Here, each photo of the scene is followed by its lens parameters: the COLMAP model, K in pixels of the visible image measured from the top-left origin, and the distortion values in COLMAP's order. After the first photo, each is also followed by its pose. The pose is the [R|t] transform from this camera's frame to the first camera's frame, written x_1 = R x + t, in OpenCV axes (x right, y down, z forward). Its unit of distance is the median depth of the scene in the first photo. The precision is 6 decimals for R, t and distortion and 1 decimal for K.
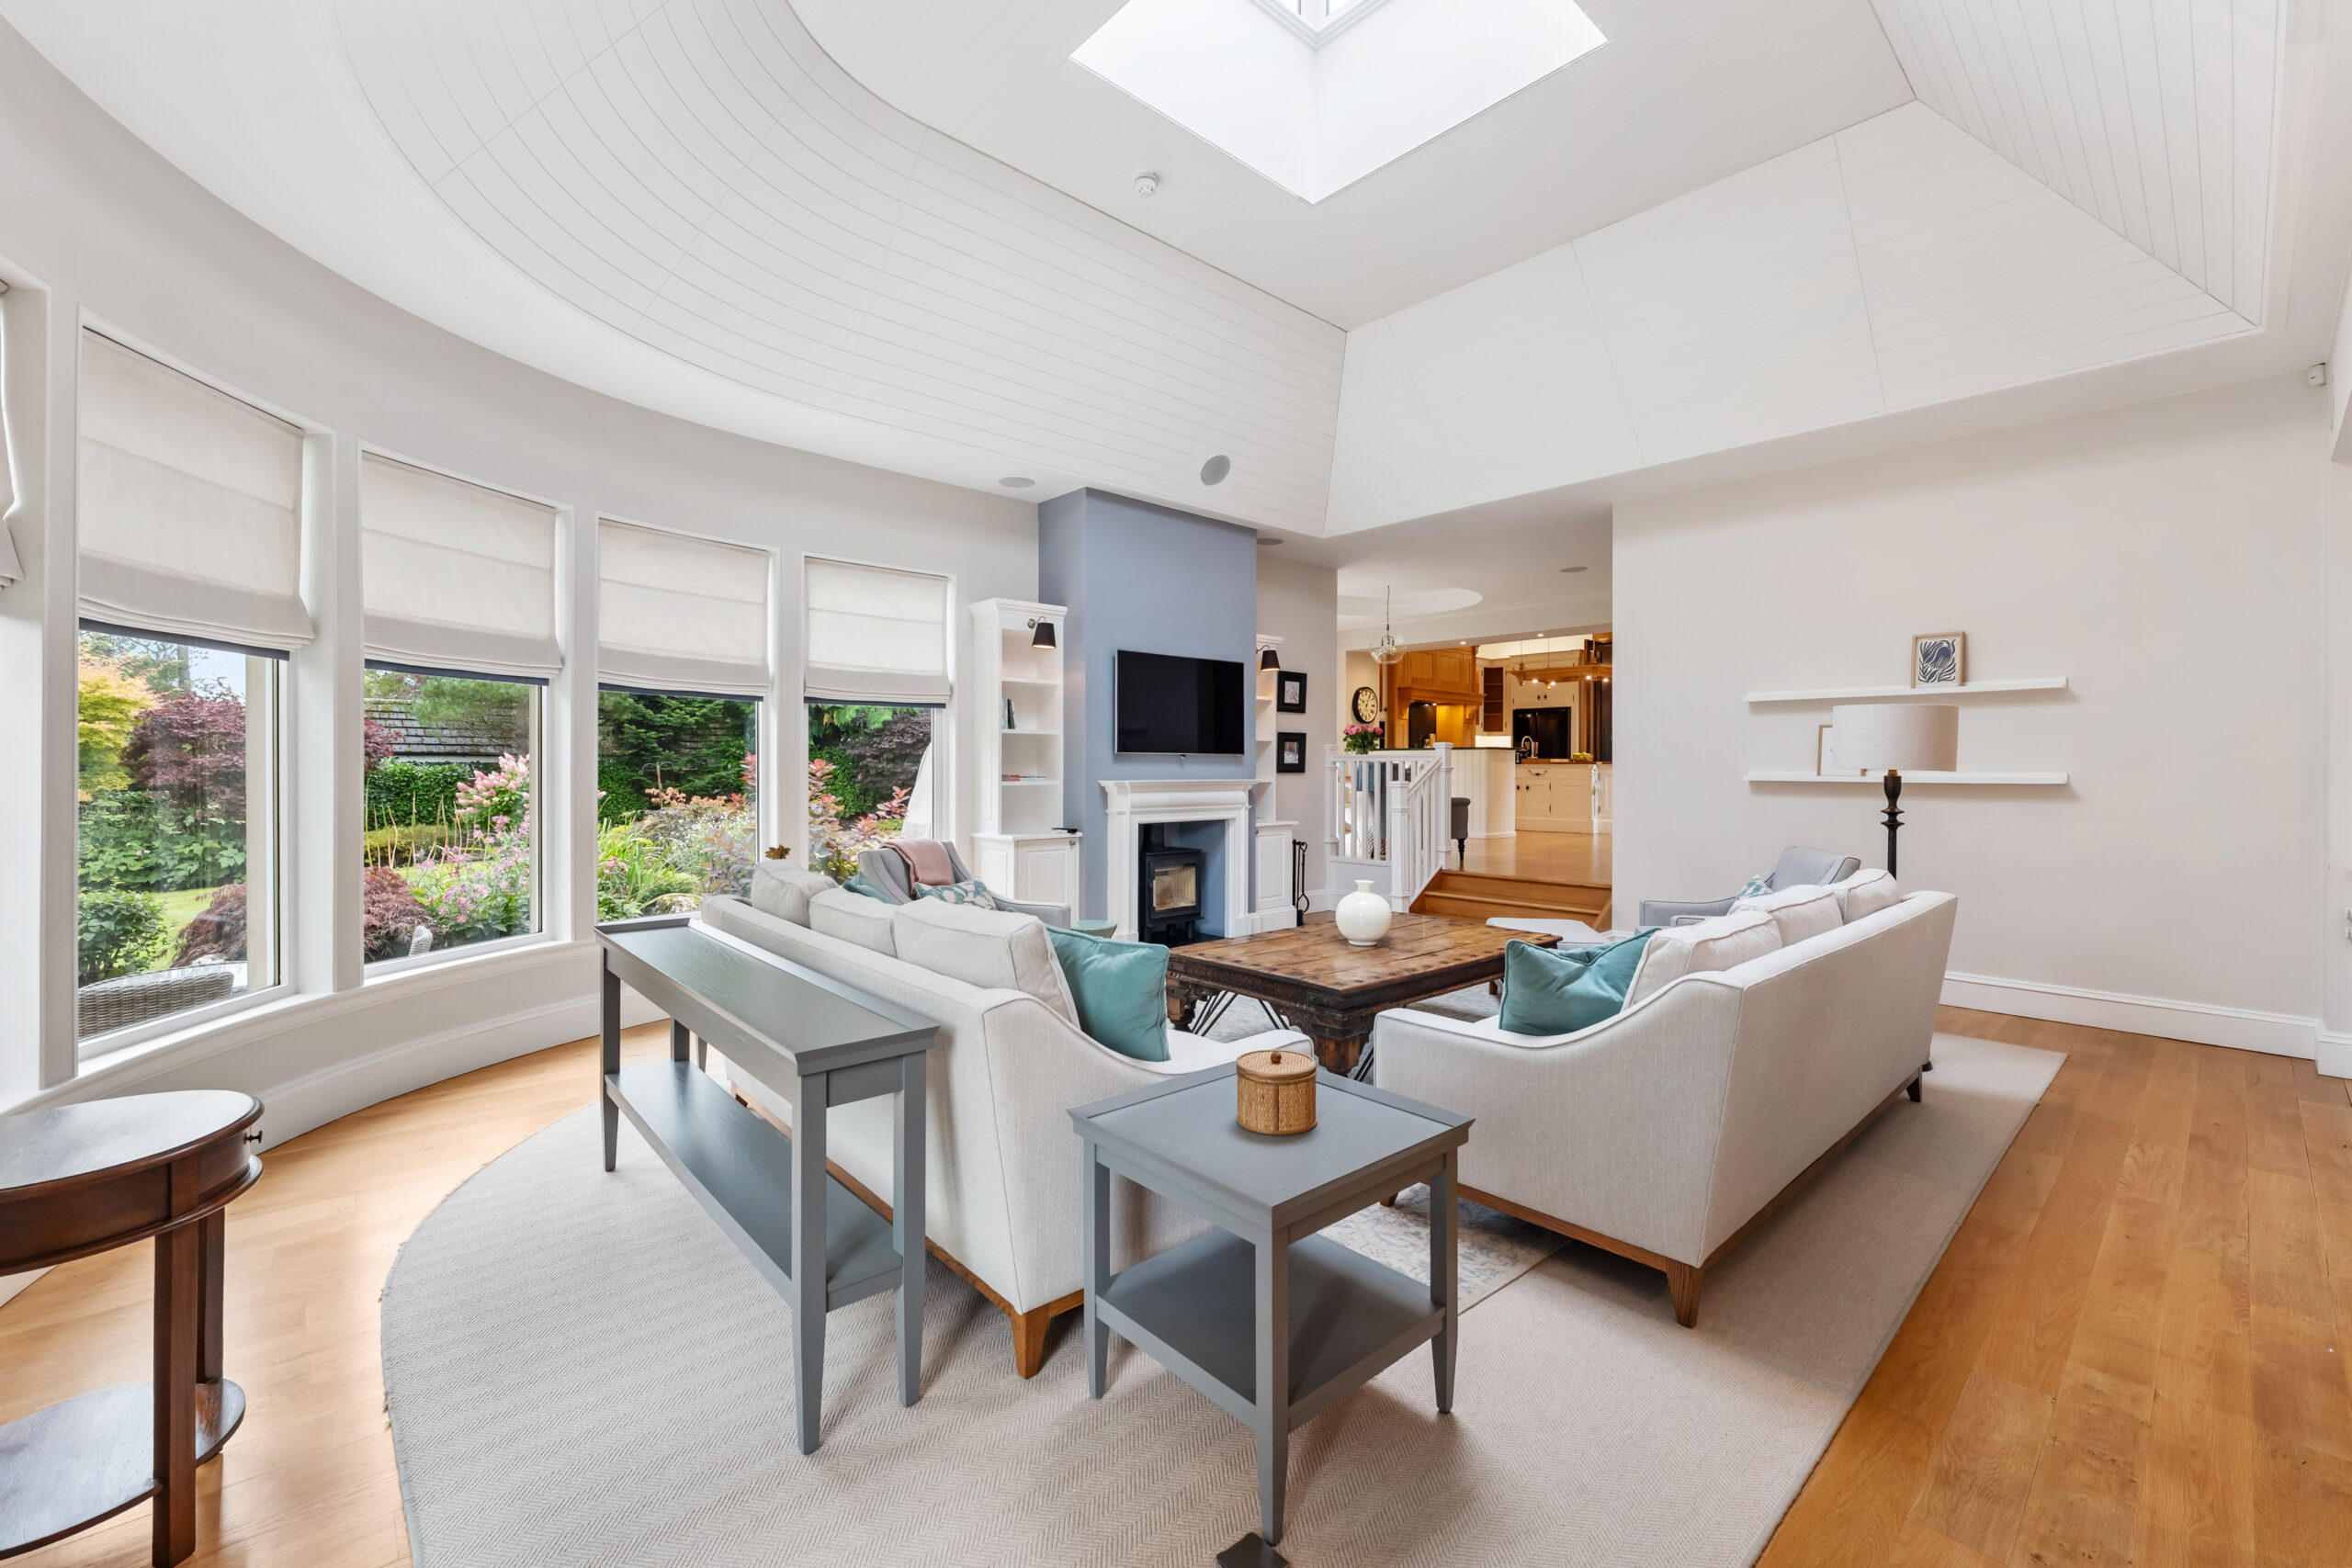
lens RADIAL K [[971.9, 0, 1174.6], [0, 971.9, 790.1], [0, 0, 1]] dist [-0.001572, 0.000149]
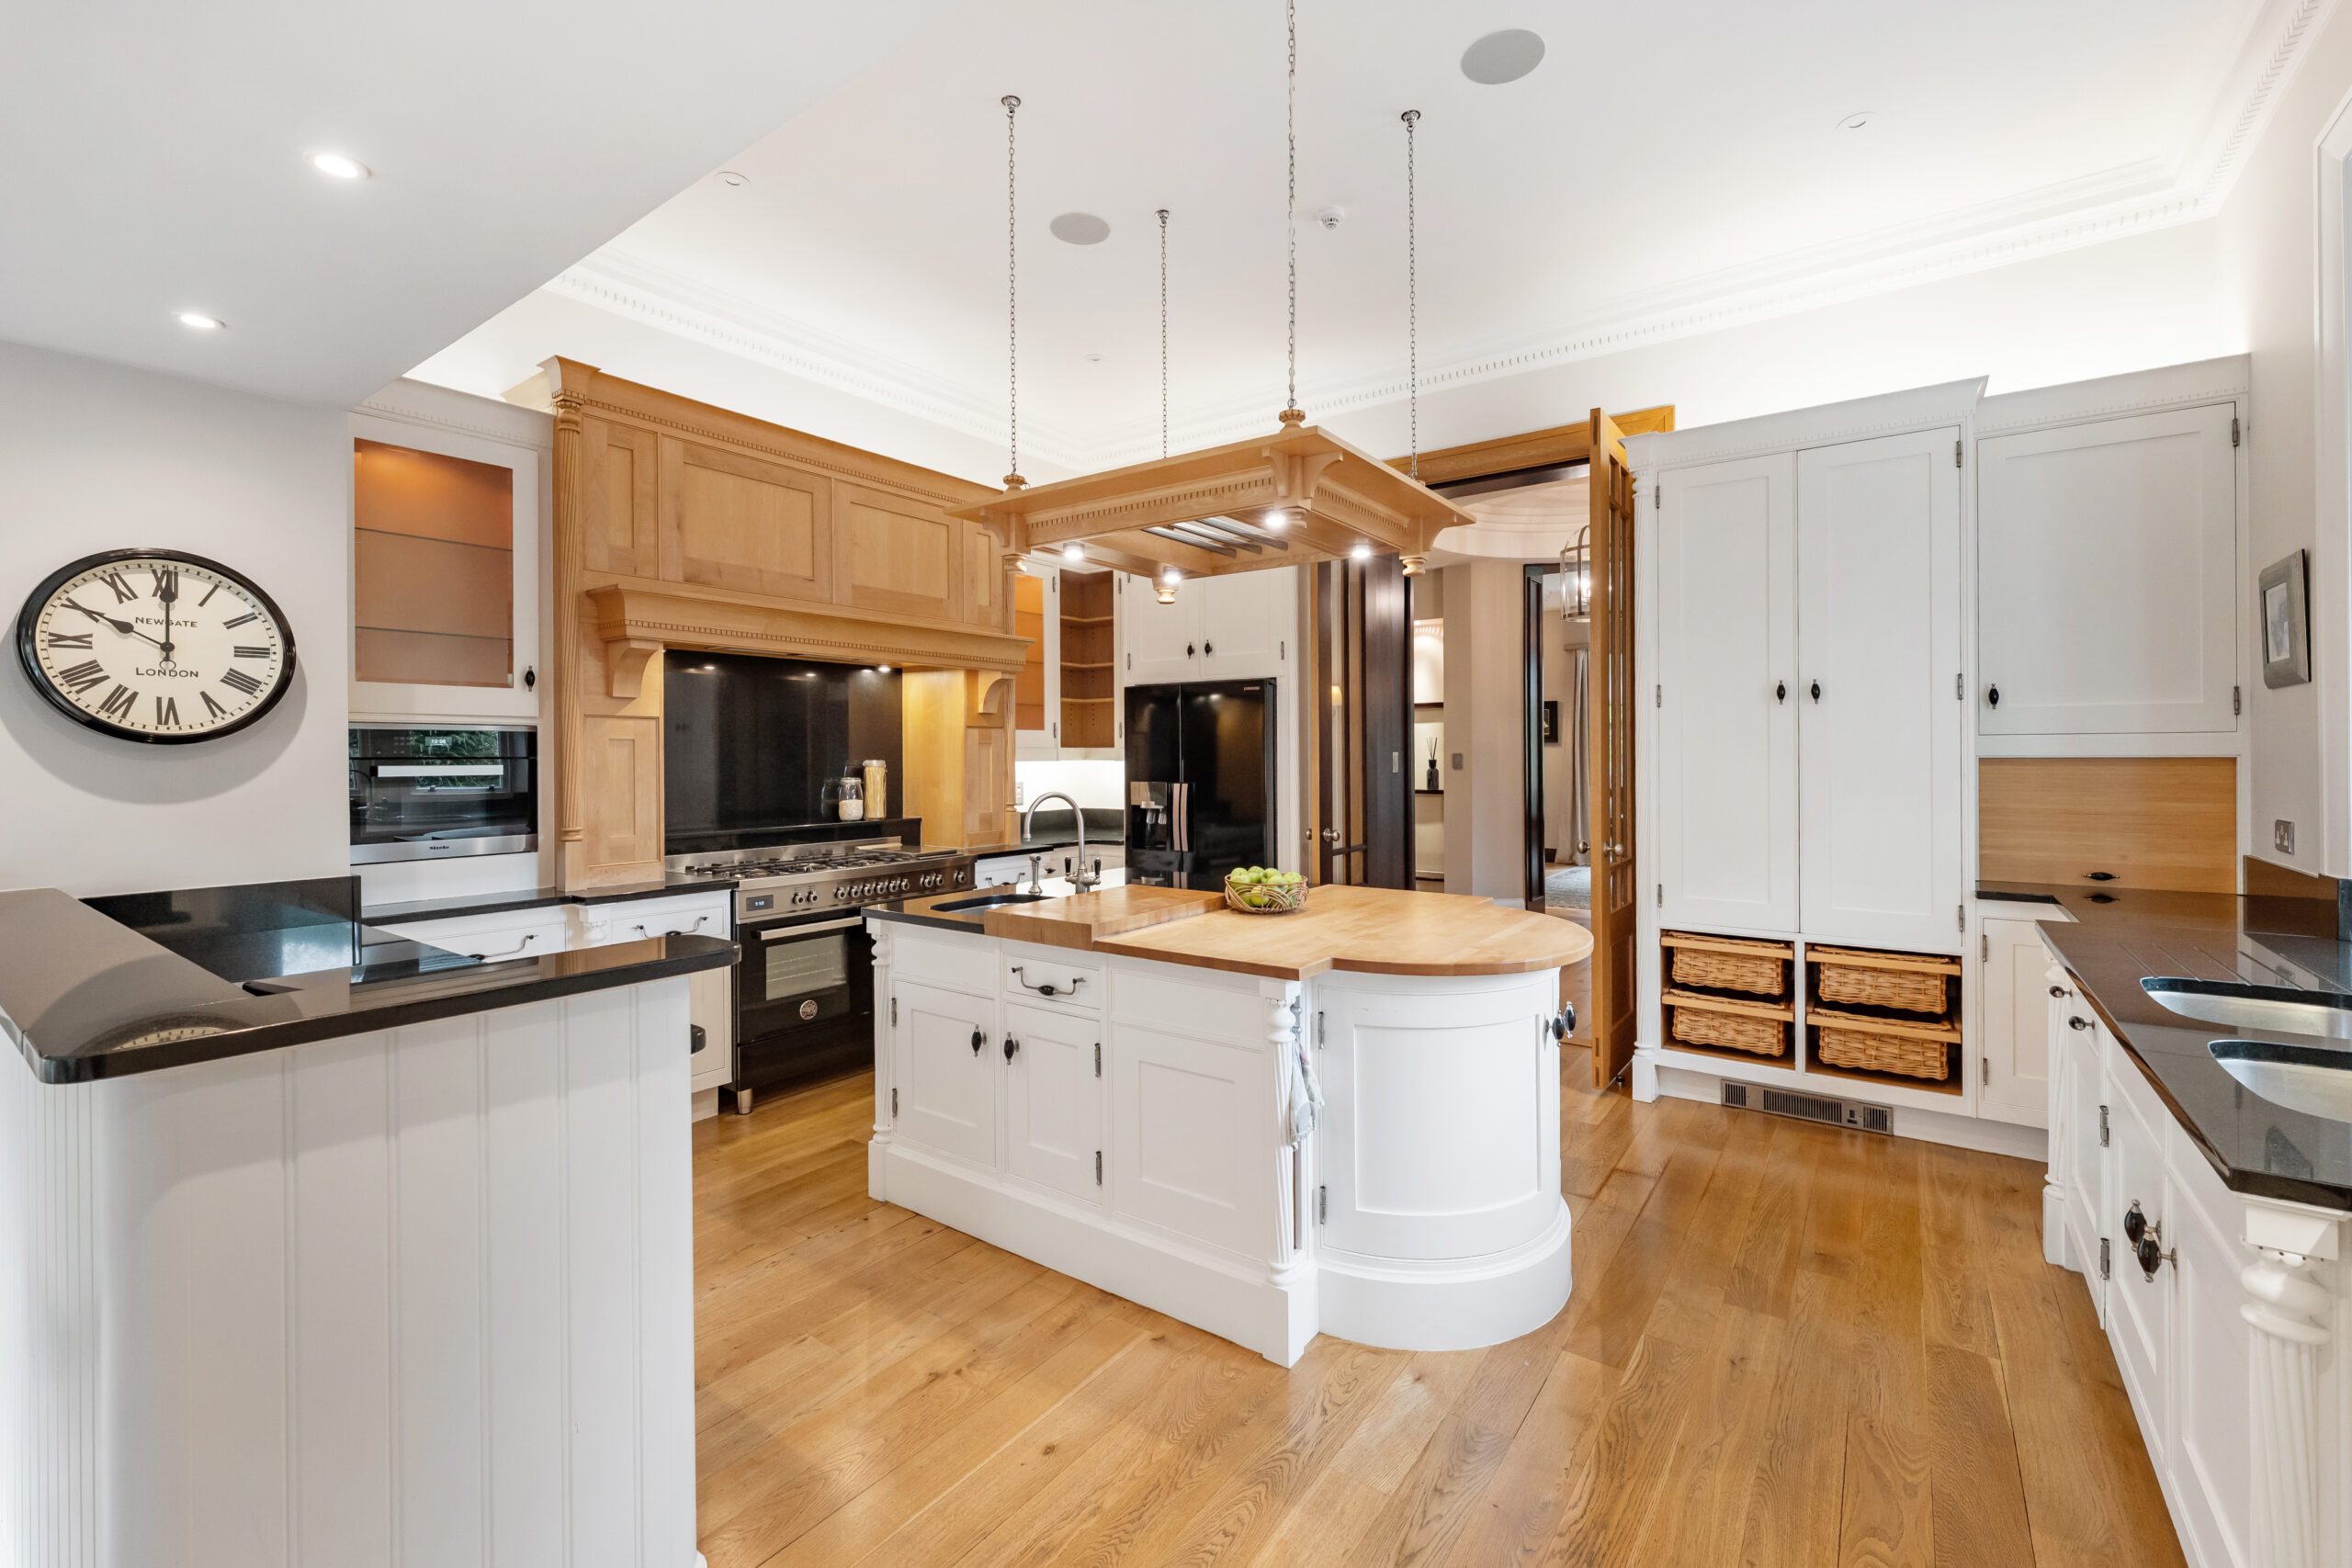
lens RADIAL K [[971.9, 0, 1182.7], [0, 971.9, 764.5], [0, 0, 1]] dist [-0.001572, 0.000149]
pose [[0.980470, -0.007795, 0.196512, 0.306144], [0.009670, 0.999916, -0.008583, -0.052725], [-0.196429, 0.010315, 0.980464, 0.669136]]
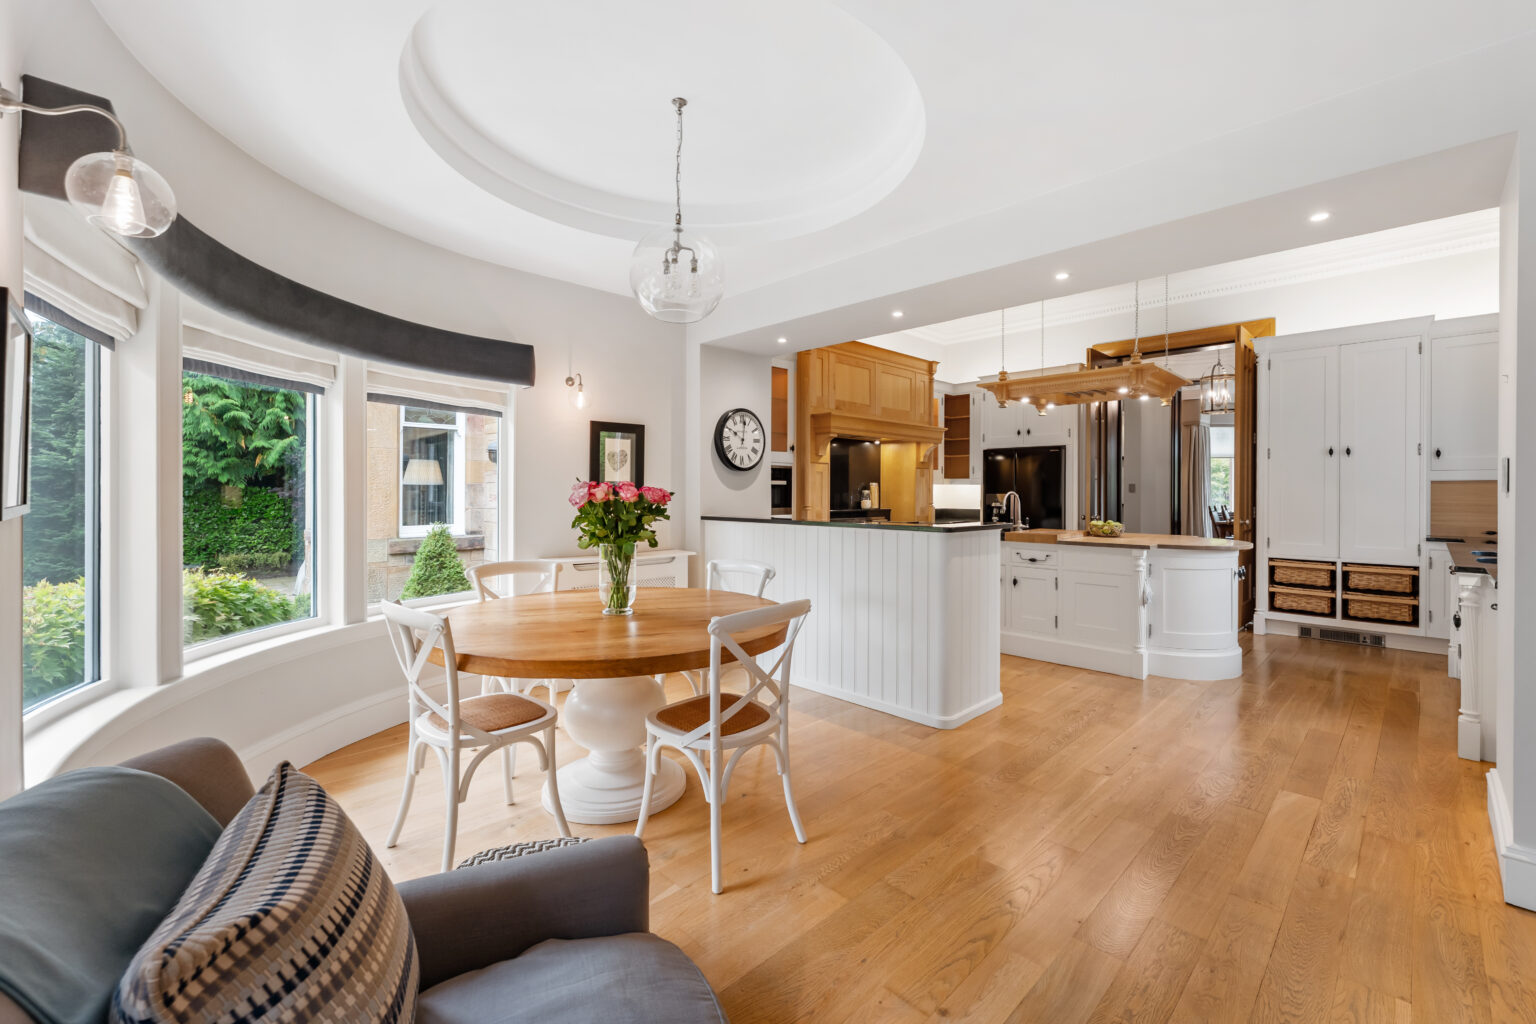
lens RADIAL K [[634.7, 0, 768.7], [0, 634.7, 498.7], [0, 0, 1]] dist [-0.001572, 0.000149]
pose [[0.999542, 0.000445, 0.030247, 0.173133], [-0.000222, 0.999973, -0.007364, -0.042234], [-0.030249, 0.007354, 0.999515, 0.530284]]
